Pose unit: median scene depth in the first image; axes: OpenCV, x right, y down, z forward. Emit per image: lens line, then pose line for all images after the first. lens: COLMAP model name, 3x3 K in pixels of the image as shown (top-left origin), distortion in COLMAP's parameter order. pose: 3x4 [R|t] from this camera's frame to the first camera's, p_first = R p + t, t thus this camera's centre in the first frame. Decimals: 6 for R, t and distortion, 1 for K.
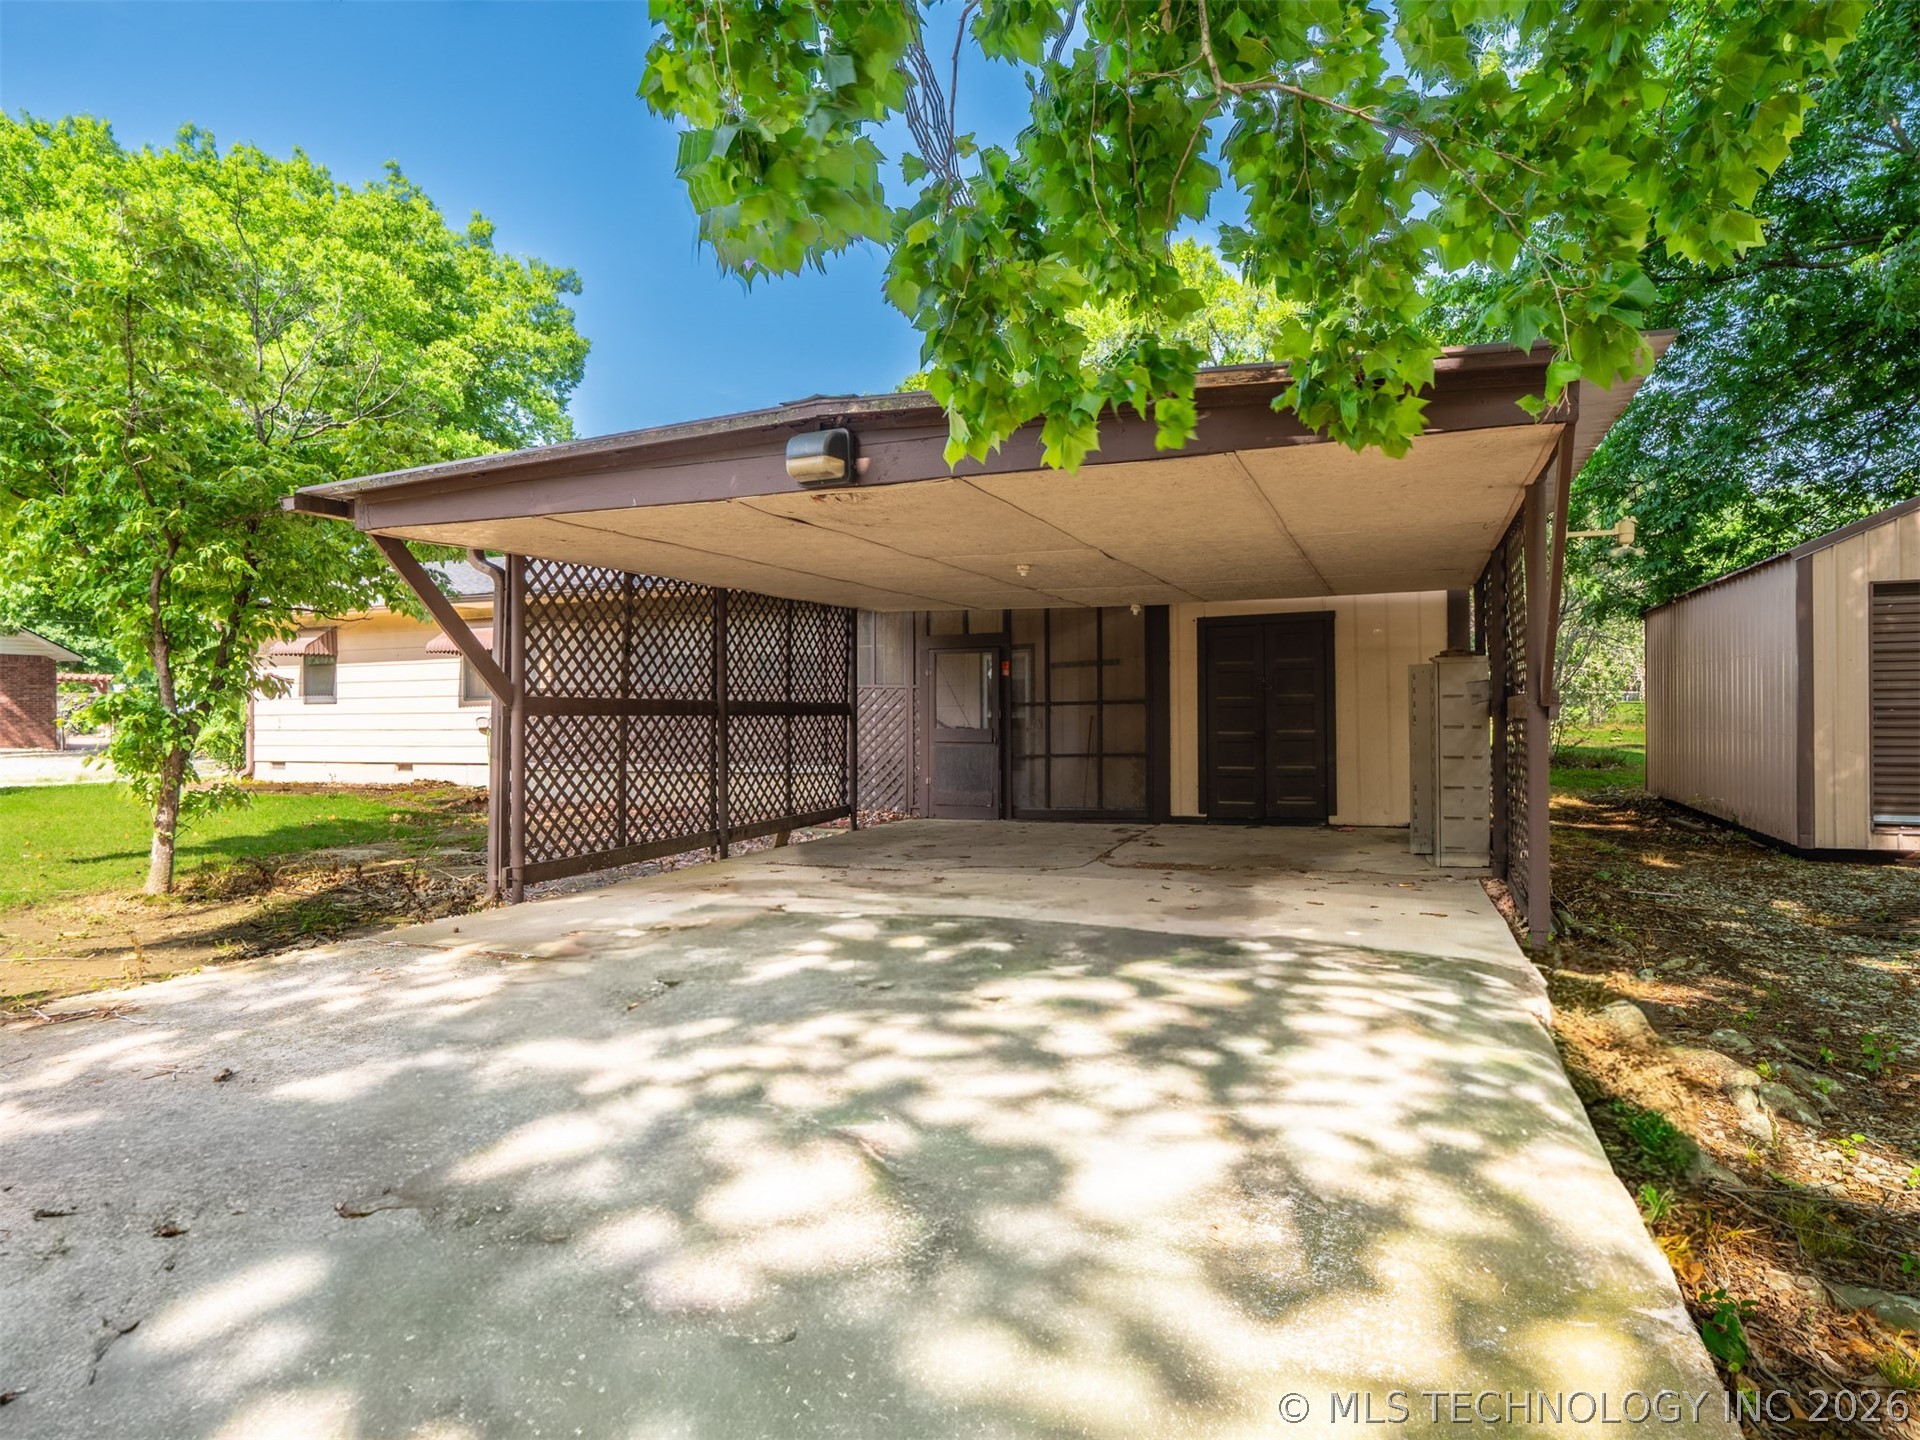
lens RADIAL K [[1109.6, 0, 918.4], [0, 1109.6, 726.4], [0, 0, 1]] dist [-0.060393, 0.010478]
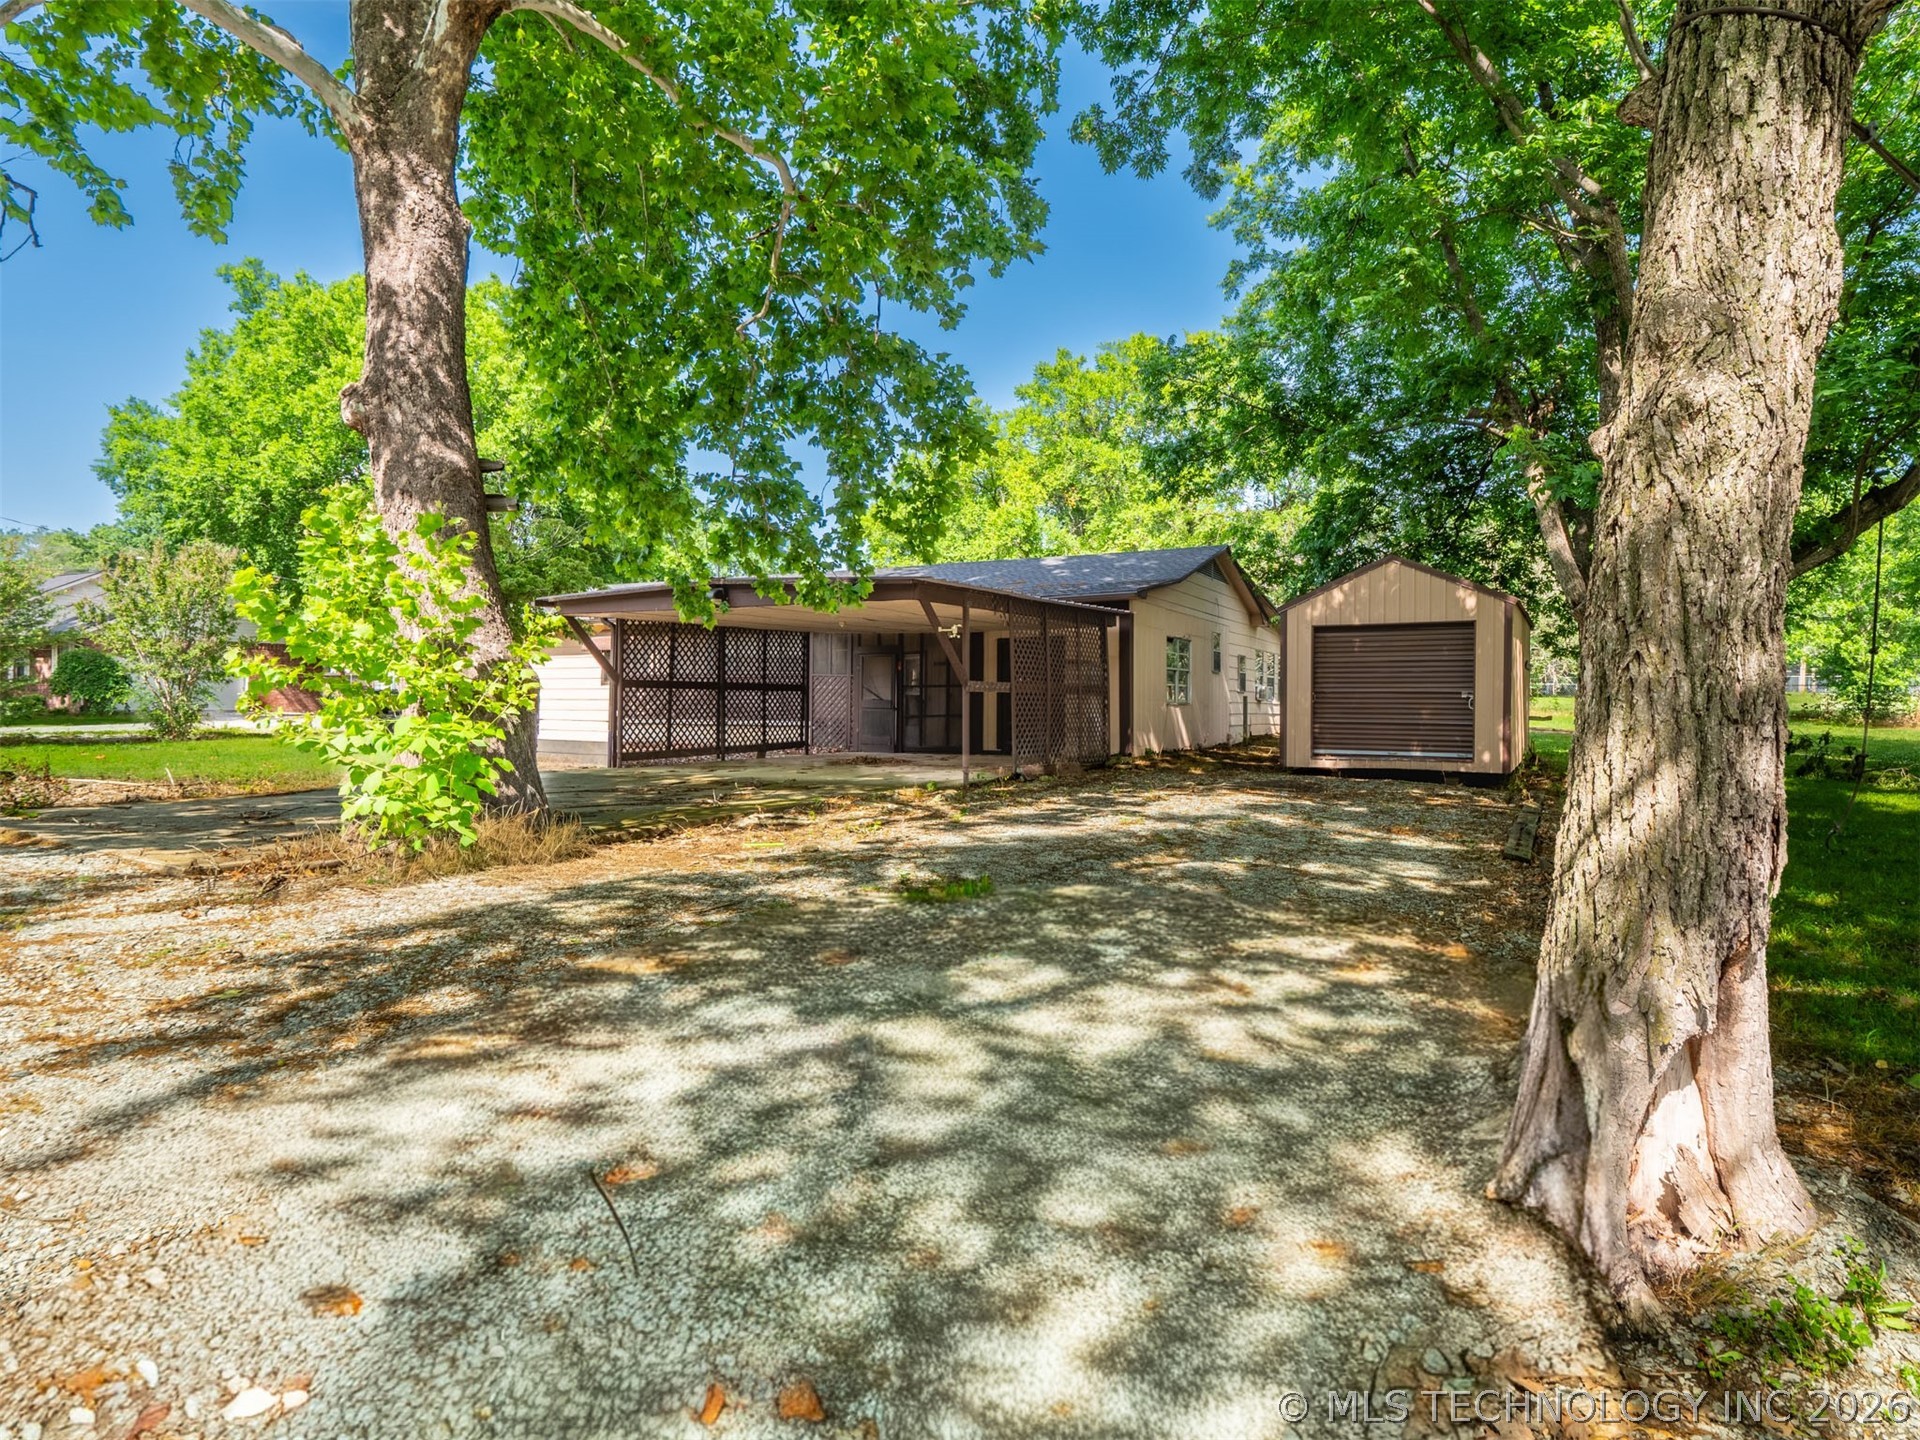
lens RADIAL K [[1109.6, 0, 918.4], [0, 1109.6, 726.4], [0, 0, 1]] dist [-0.060393, 0.010478]
pose [[0.991869, 0.016524, -0.126182, 0.369889], [-0.014344, 0.999732, 0.018168, 0.012649], [0.126449, -0.016210, 0.991841, -0.813084]]
